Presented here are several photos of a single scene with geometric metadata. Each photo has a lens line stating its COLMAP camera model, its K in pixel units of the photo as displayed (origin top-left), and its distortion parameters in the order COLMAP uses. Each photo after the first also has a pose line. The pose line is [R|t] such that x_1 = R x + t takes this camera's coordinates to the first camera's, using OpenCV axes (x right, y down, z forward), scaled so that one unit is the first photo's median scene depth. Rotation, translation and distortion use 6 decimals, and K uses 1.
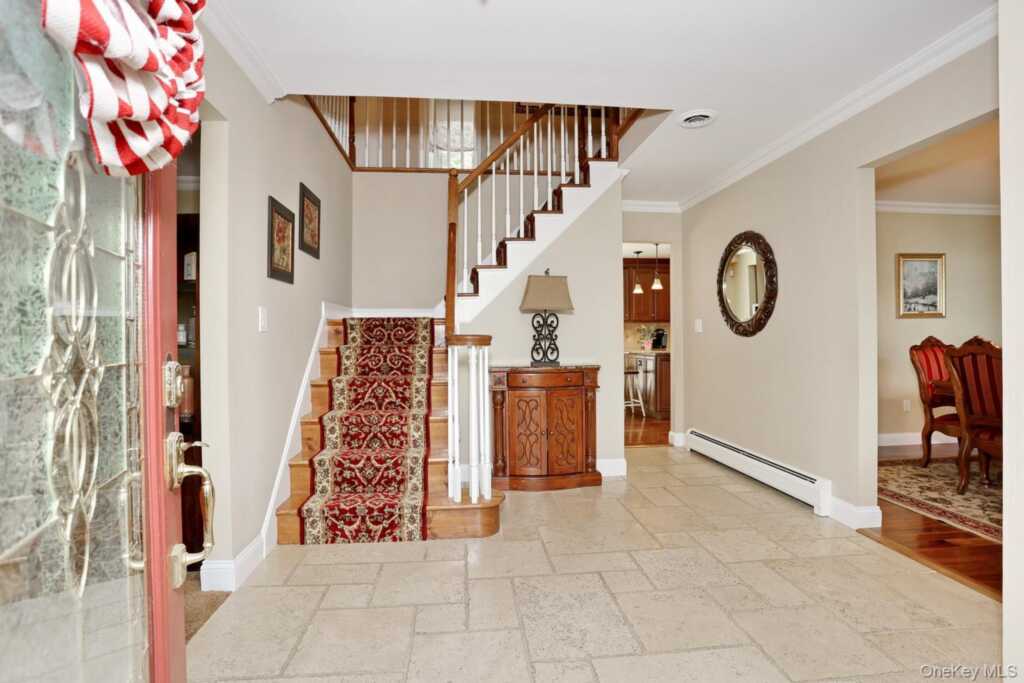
lens RADIAL K [[499.5, 0, 506.7], [0, 499.5, 340.8], [0, 0, 1]] dist [-0.065458, 0.025767]
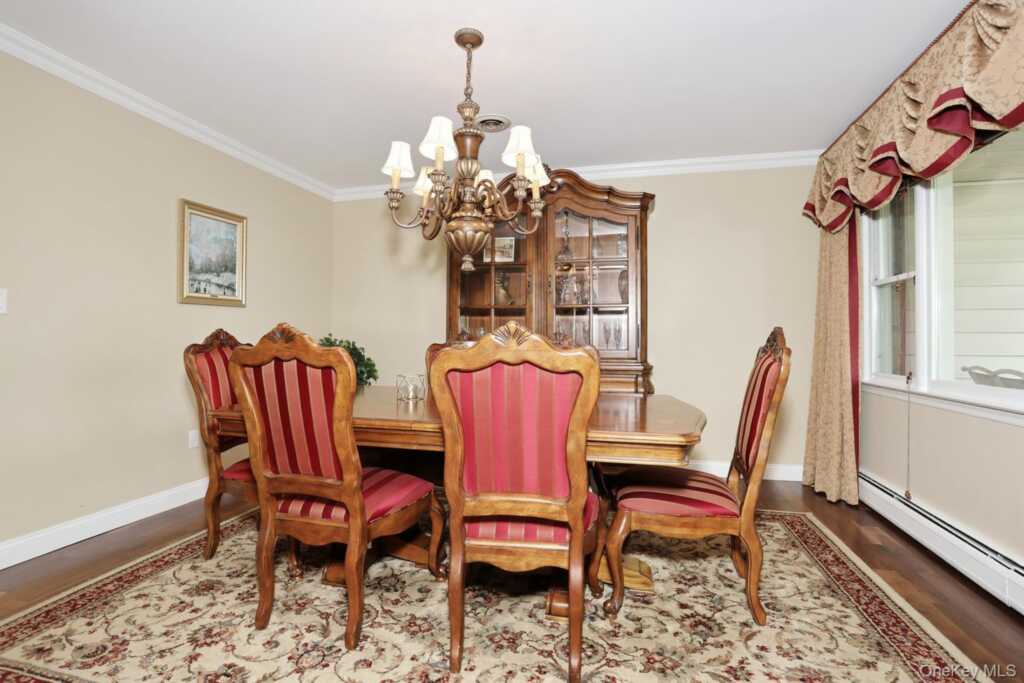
lens RADIAL K [[499.5, 0, 509.8], [0, 499.5, 343.4], [0, 0, 1]] dist [-0.065458, 0.025767]
pose [[0.349235, 0.004178, 0.937026, 0.400917], [-0.001790, 0.999991, -0.003791, 0.008806], [-0.937033, -0.000353, 0.349240, 0.413806]]
